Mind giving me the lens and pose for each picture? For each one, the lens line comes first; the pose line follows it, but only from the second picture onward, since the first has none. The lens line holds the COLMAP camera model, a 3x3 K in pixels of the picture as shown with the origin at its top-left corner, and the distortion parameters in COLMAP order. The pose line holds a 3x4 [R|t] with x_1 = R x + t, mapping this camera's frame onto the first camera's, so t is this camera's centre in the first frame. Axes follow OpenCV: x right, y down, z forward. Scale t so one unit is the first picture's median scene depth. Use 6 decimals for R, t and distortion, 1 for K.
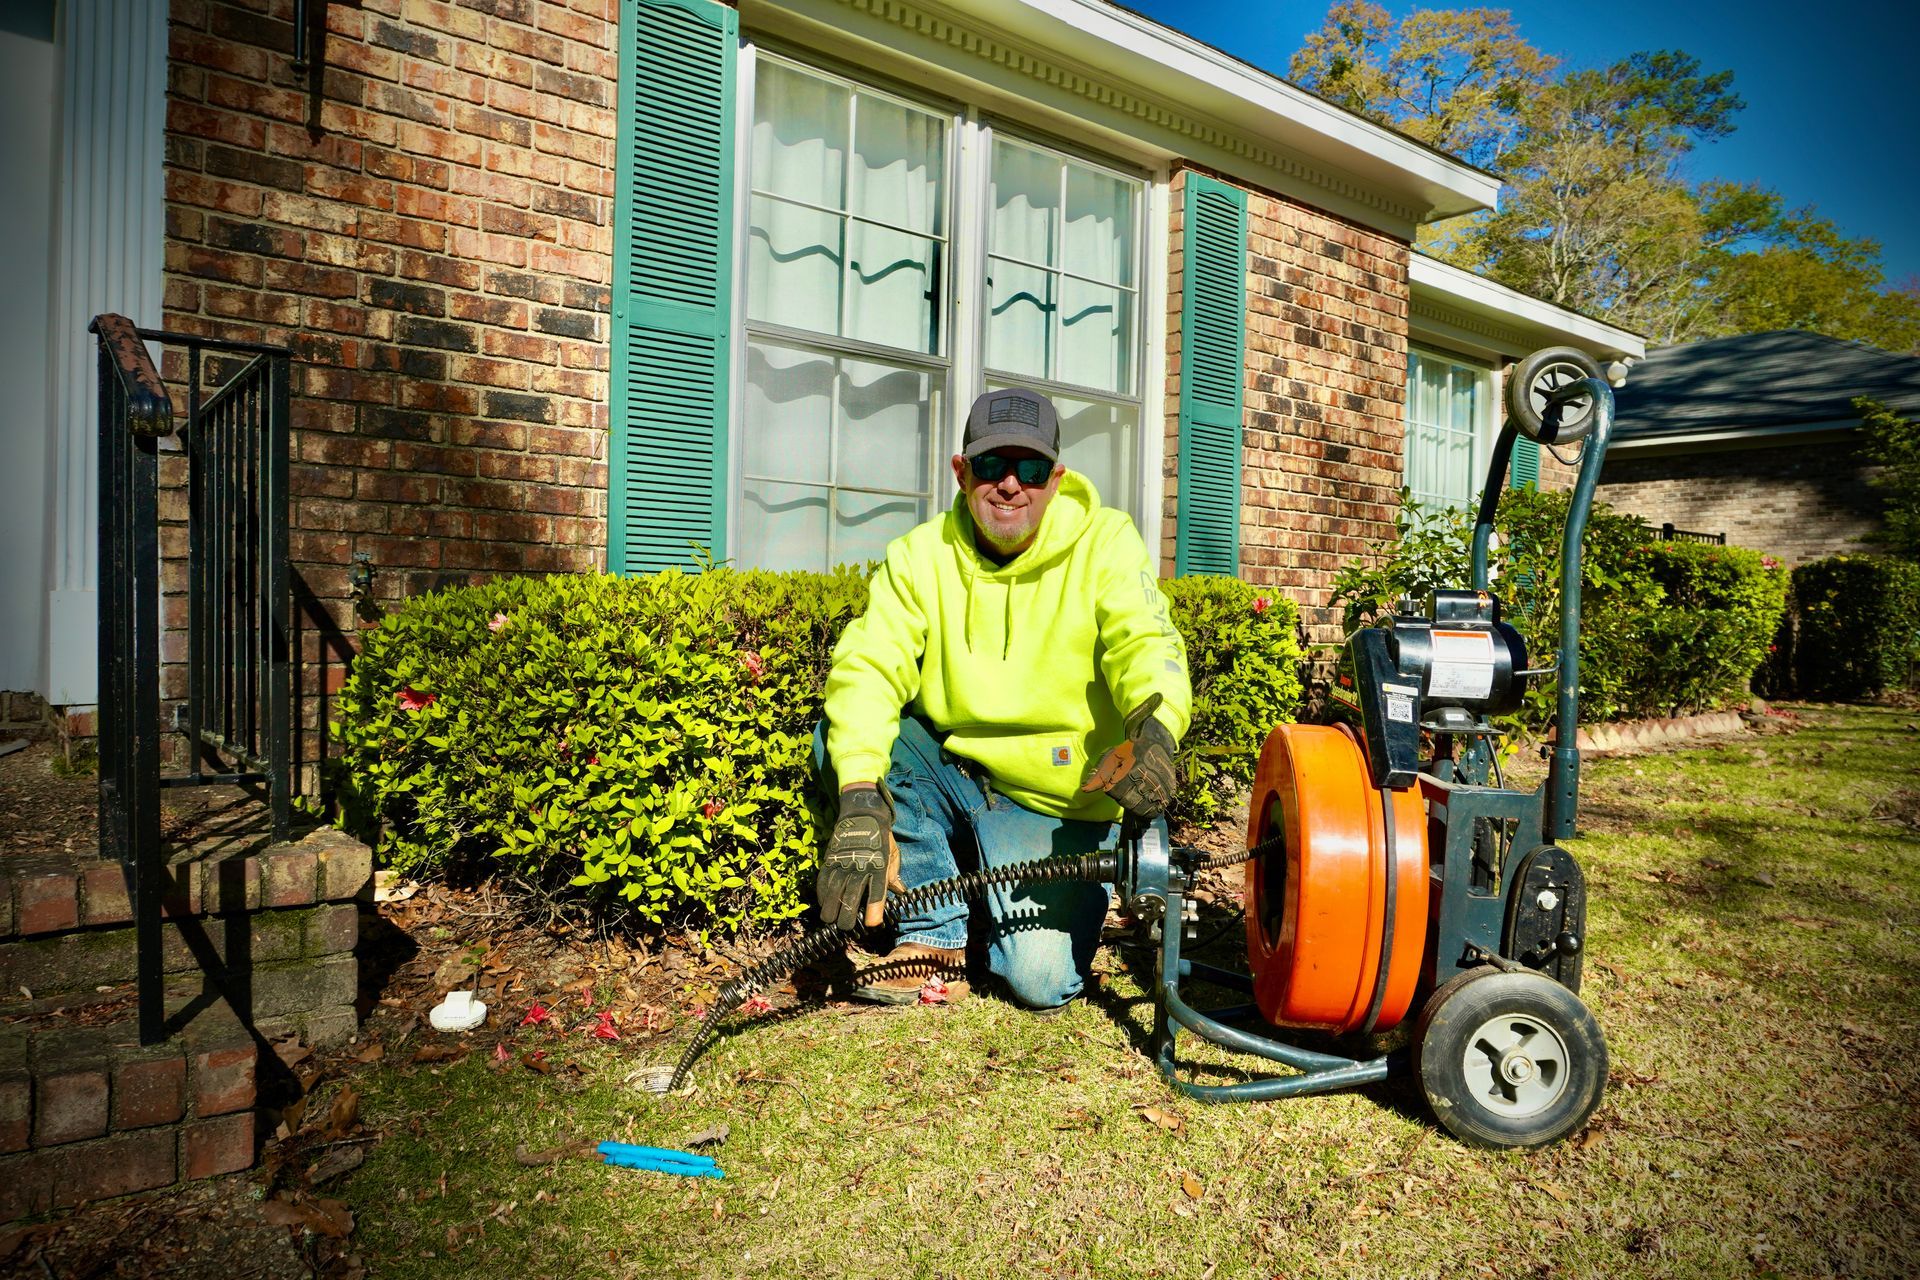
lens RADIAL K [[1176.6, 0, 960.0], [0, 1176.6, 640.0], [0, 0, 1]] dist [-0.038976, -0.000830]
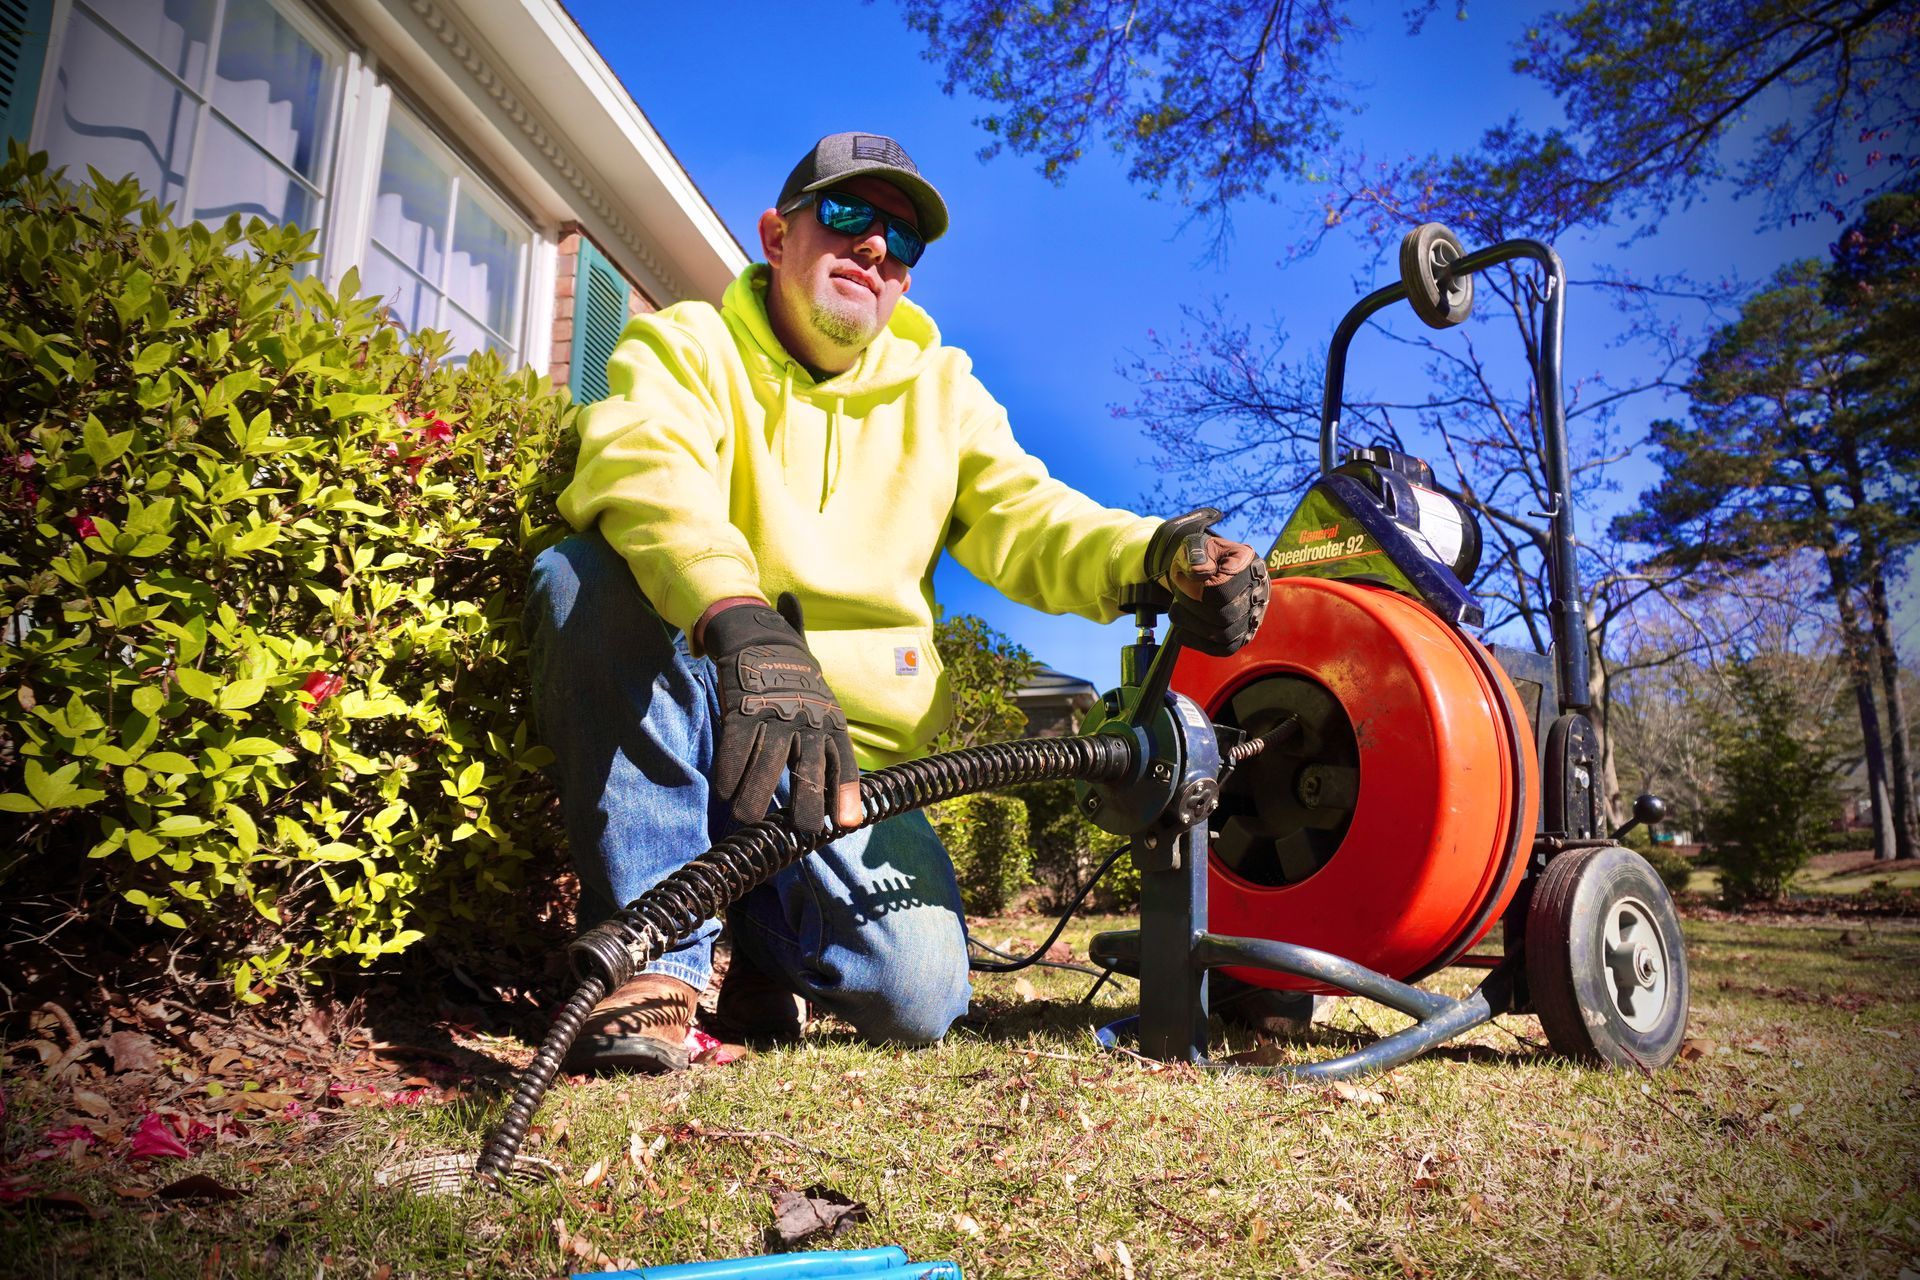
lens RADIAL K [[1176.6, 0, 960.0], [0, 1176.6, 640.0], [0, 0, 1]] dist [-0.038976, -0.000830]
pose [[0.749769, 0.131870, 0.648426, -0.334090], [0.003021, 0.979248, -0.202642, 0.226356], [-0.661692, 0.153893, 0.733812, 0.482513]]
